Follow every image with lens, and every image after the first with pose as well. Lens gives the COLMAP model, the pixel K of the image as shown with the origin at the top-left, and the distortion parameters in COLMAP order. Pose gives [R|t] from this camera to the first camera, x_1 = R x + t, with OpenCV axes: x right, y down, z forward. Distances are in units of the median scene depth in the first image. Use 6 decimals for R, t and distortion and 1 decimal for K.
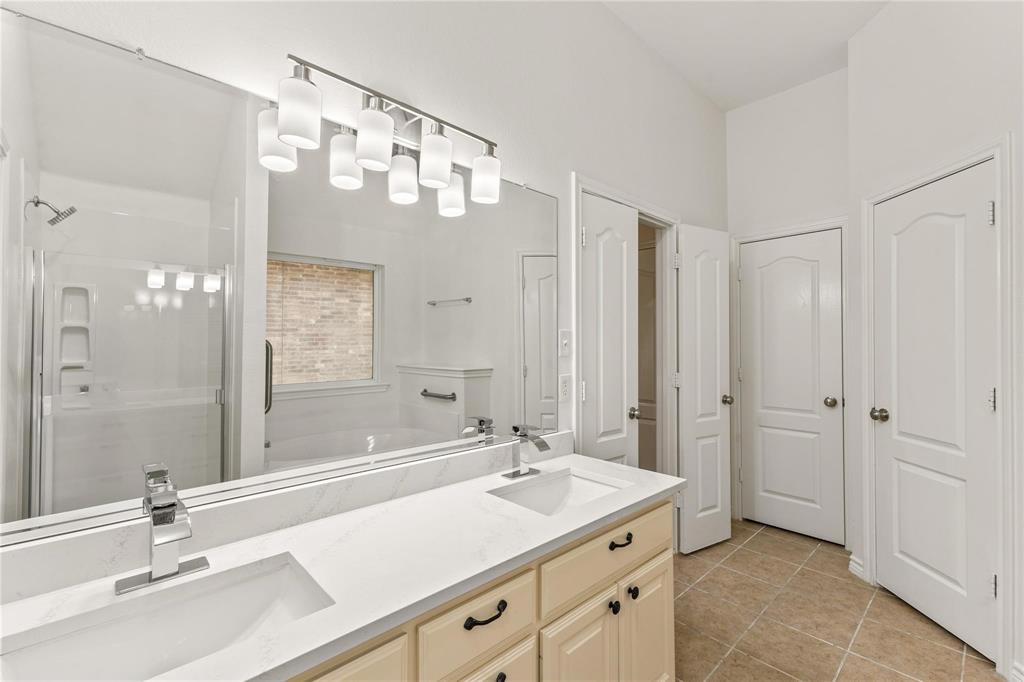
lens RADIAL K [[439.1, 0, 509.0], [0, 439.1, 339.6], [0, 0, 1]] dist [0.008030, -0.000292]
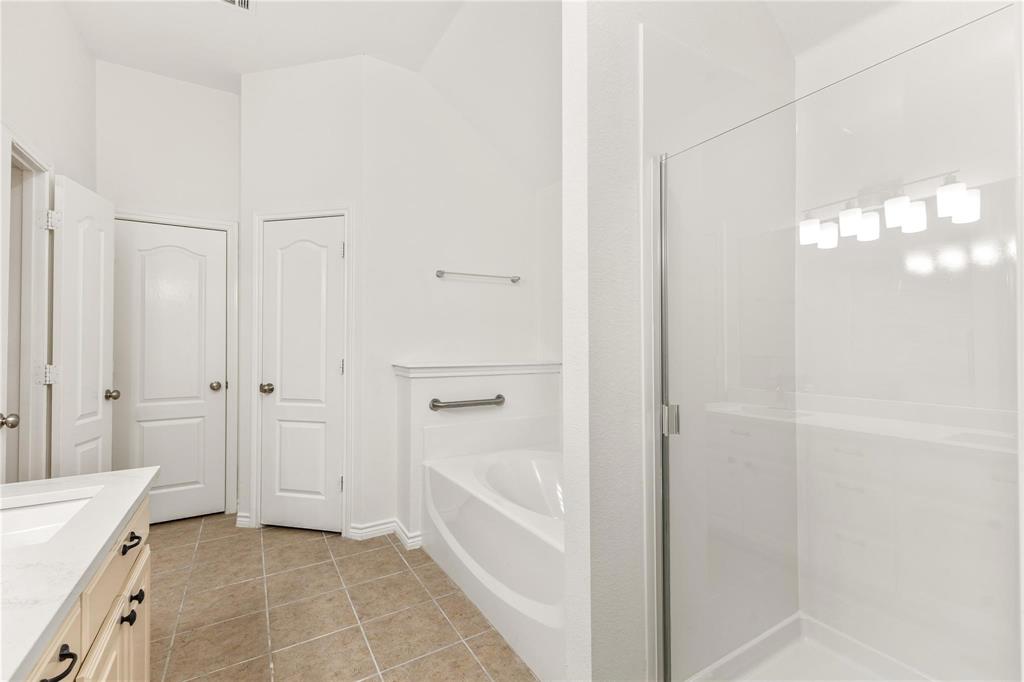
lens RADIAL K [[439.1, 0, 515.3], [0, 439.1, 339.2], [0, 0, 1]] dist [0.008030, -0.000292]
pose [[0.205282, 0.011178, 0.978639, -0.254131], [-0.009019, 0.999914, -0.009529, 0.036008], [-0.978661, -0.006870, 0.205365, 0.050871]]
